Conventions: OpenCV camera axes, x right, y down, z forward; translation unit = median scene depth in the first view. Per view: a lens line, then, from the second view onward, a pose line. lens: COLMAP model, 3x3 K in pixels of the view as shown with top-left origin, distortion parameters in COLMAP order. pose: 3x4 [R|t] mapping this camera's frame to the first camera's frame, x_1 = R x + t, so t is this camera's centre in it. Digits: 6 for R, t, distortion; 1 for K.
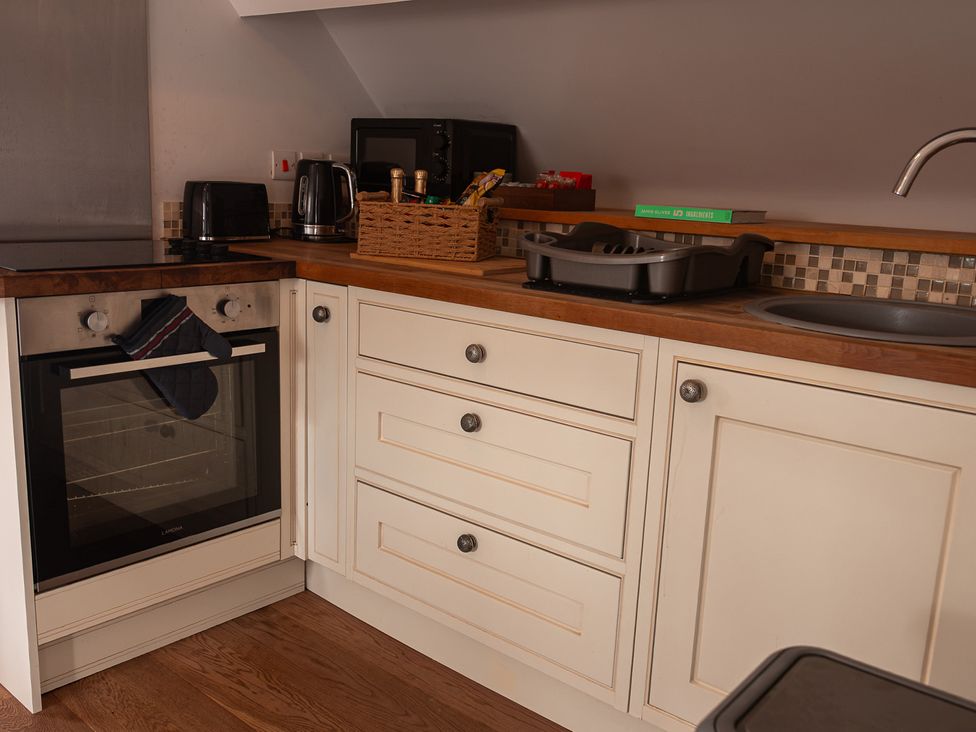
lens RADIAL K [[871.2, 0, 488.0], [0, 871.2, 366.0], [0, 0, 1]] dist [-0.012388, 0.012621]
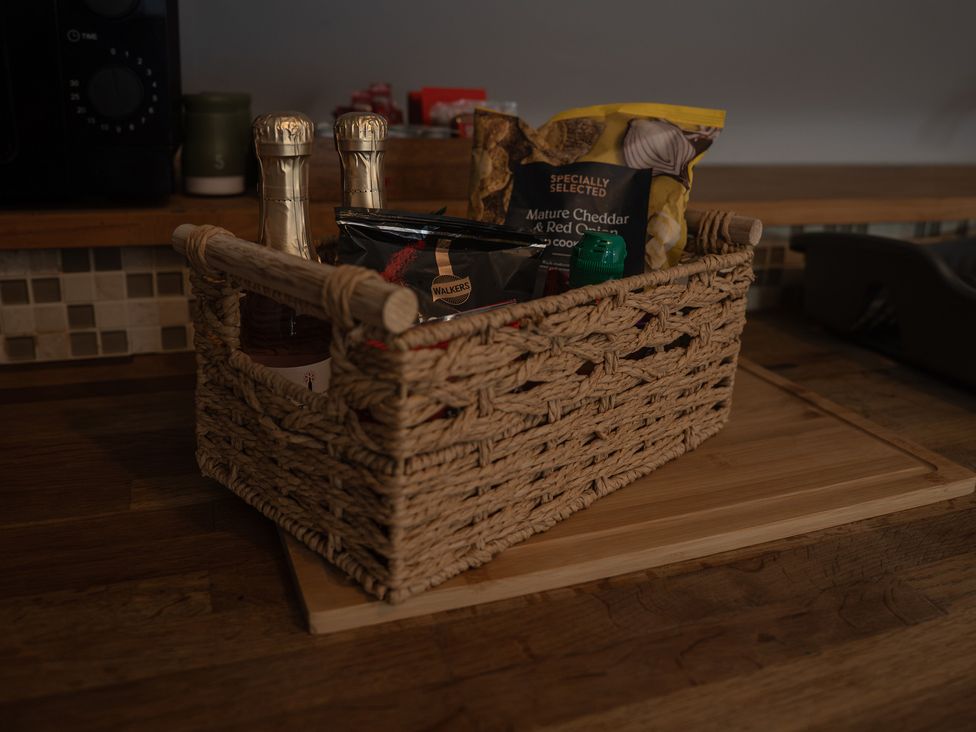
lens RADIAL K [[830.1, 0, 489.4], [0, 830.1, 325.4], [0, 0, 1]] dist [-0.056801, 0.002136]
pose [[0.493163, -0.266807, 0.828013, -0.276729], [0.170314, 0.963000, 0.208864, -0.225903], [-0.853102, 0.038018, 0.520356, 0.920016]]
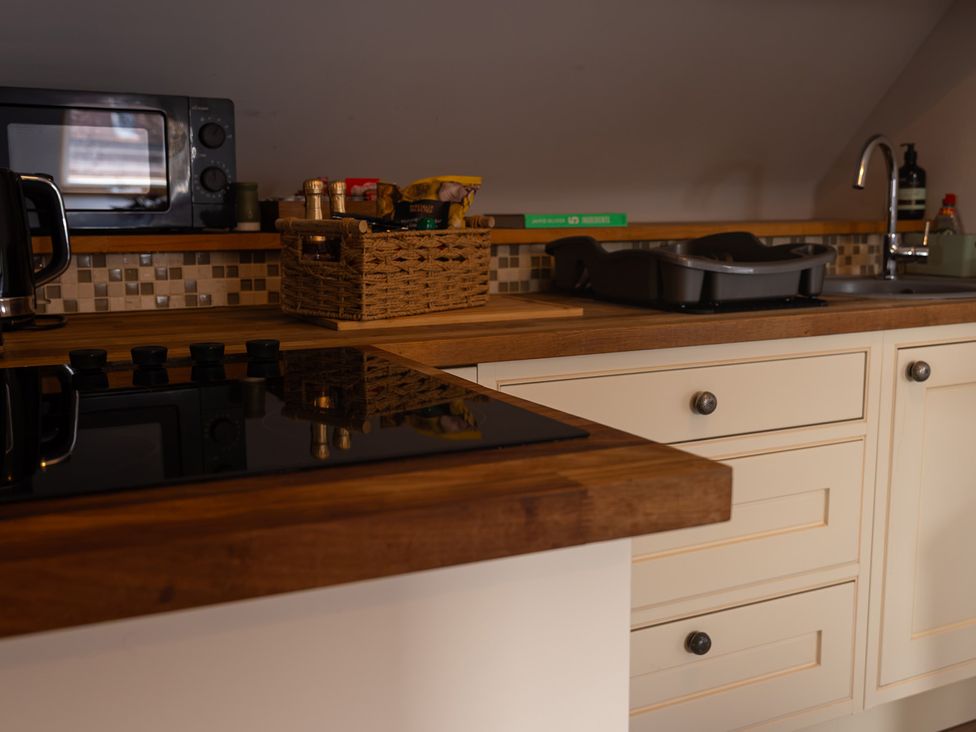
lens RADIAL K [[1015.0, 0, 488.0], [0, 1015.0, 366.0], [0, 0, 1]] dist [0.009868, 0.025298]
pose [[0.394467, -0.189561, 0.899145, -0.777818], [0.215606, 0.970269, 0.109967, -0.162254], [-0.893258, 0.150482, 0.423609, 0.651475]]
